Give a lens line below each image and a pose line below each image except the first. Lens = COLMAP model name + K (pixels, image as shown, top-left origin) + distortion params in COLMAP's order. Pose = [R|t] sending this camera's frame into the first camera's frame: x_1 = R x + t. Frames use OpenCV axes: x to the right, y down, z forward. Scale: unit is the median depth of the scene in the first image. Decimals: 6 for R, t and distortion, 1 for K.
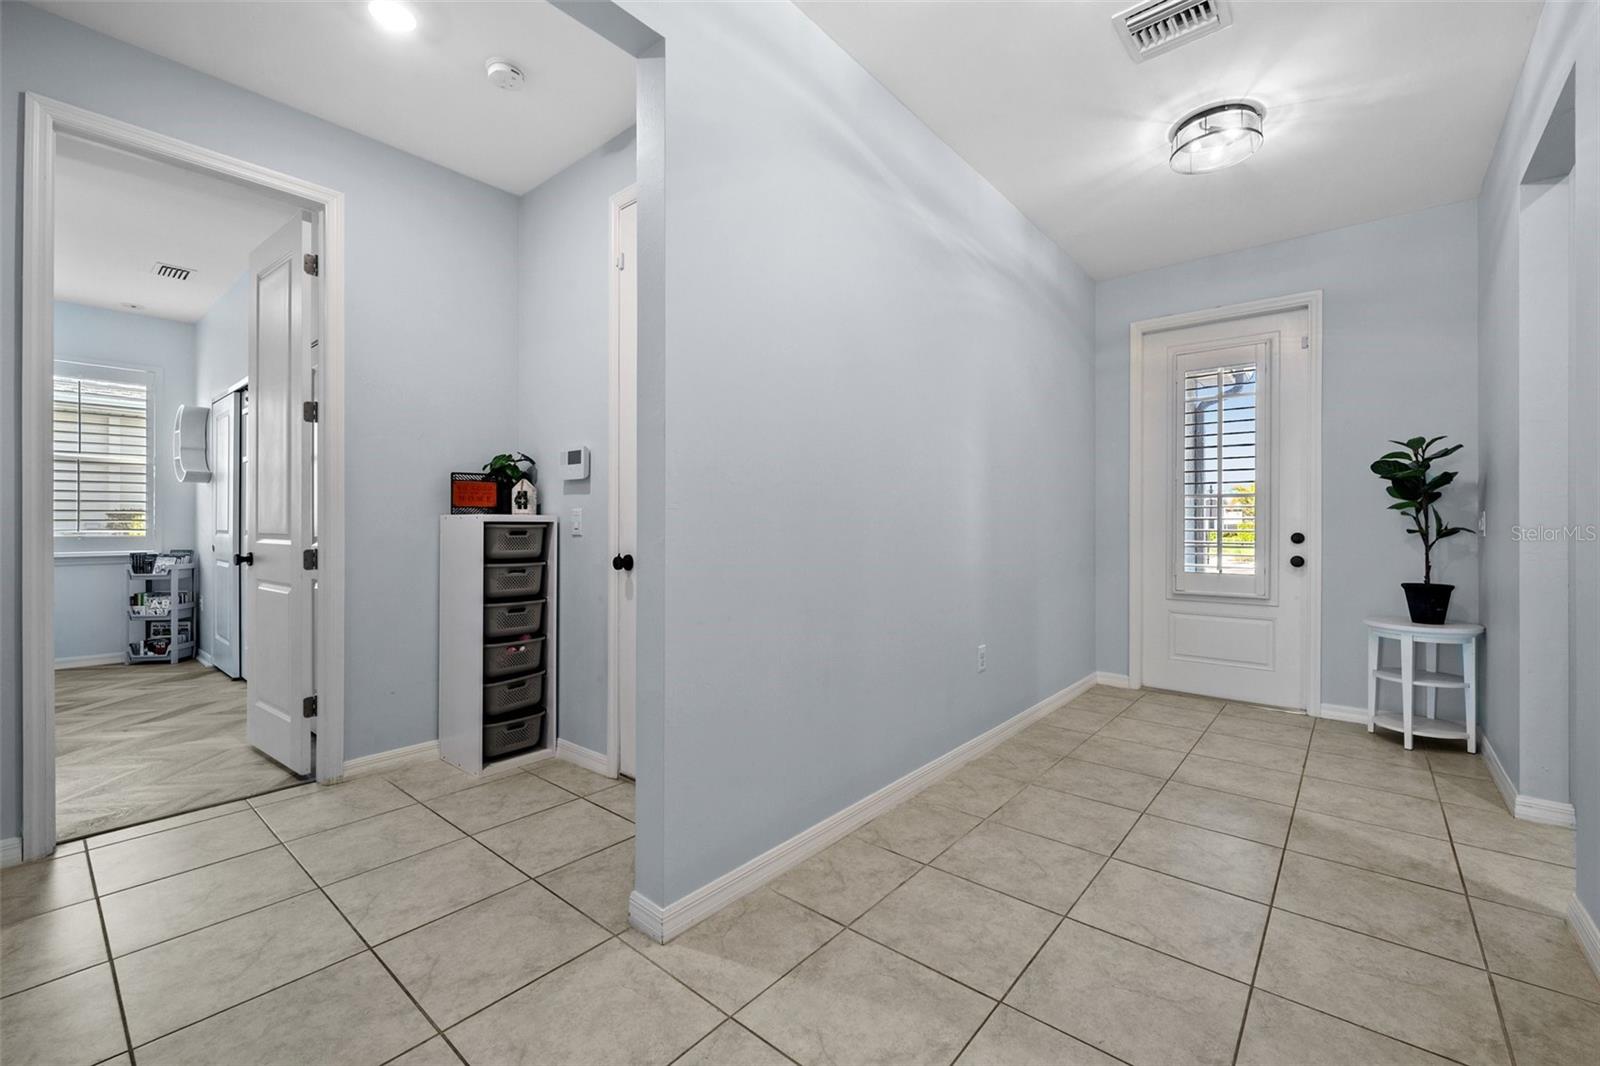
lens RADIAL K [[670.3, 0, 796.0], [0, 670.3, 526.7], [0, 0, 1]] dist [-0.003702, -0.000138]
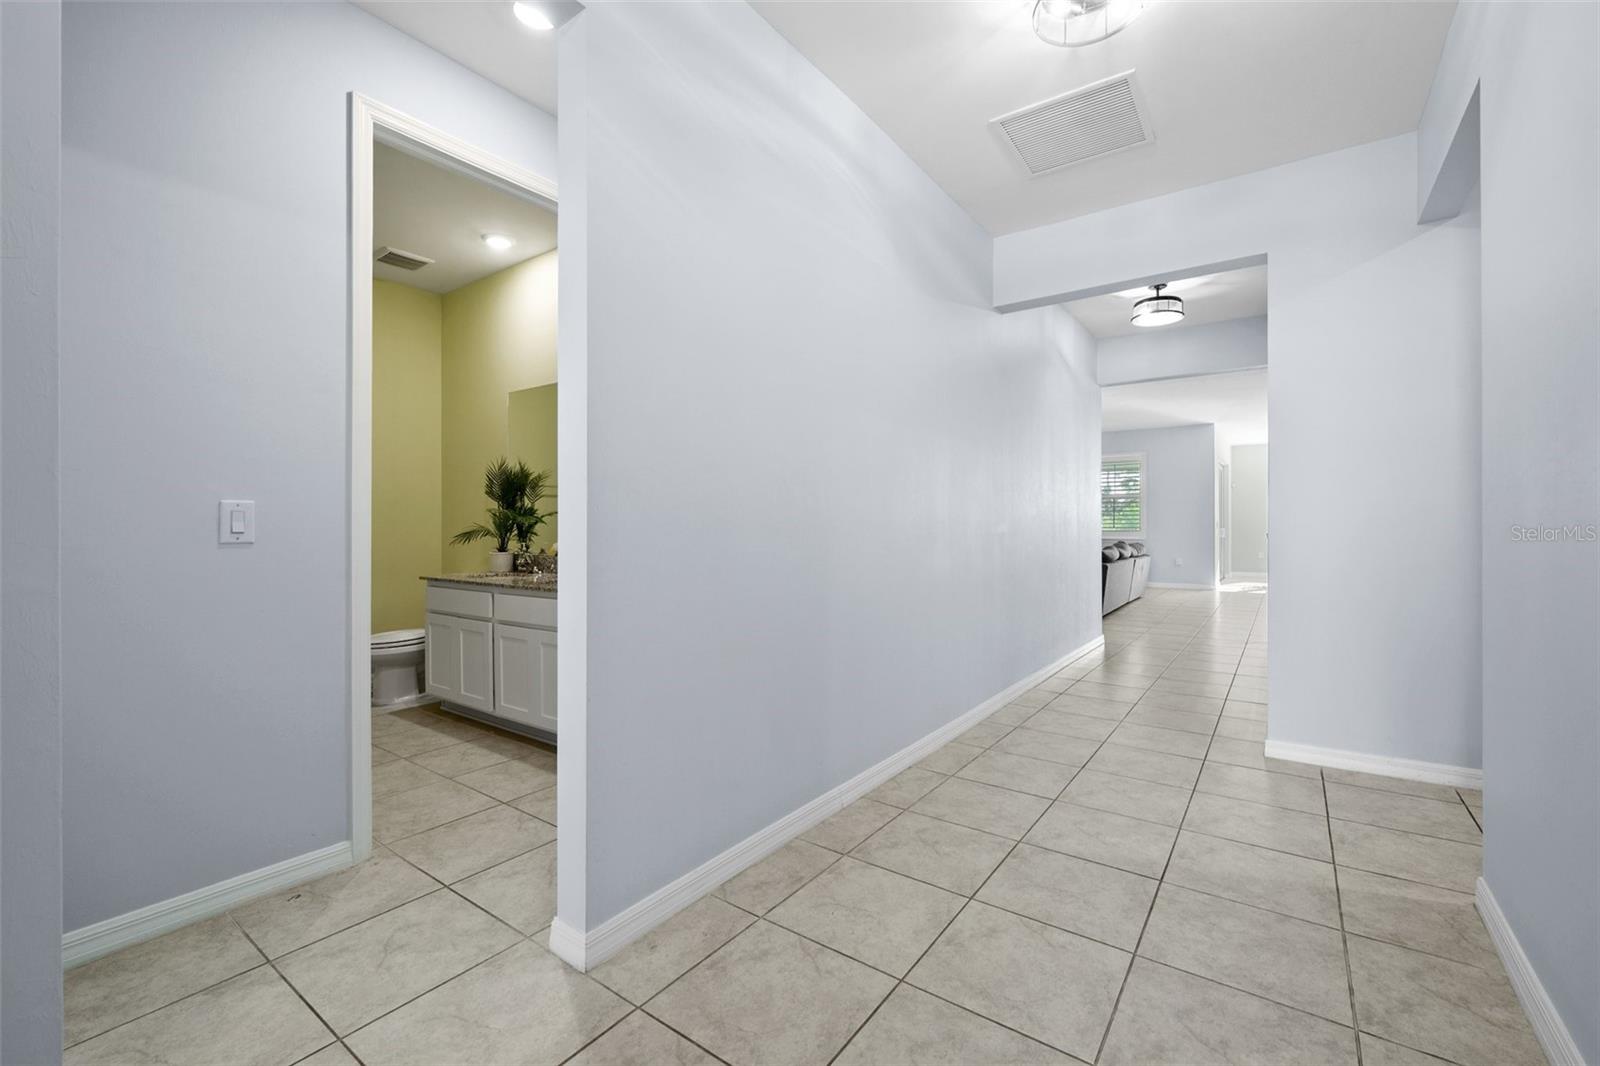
lens RADIAL K [[670.3, 0, 802.3], [0, 670.3, 530.0], [0, 0, 1]] dist [-0.003702, -0.000138]
pose [[-0.997154, 0.000789, -0.075383, 0.952528], [-0.000097, 0.999931, 0.011747, -0.005346], [0.075387, 0.011721, -0.997085, 1.929404]]
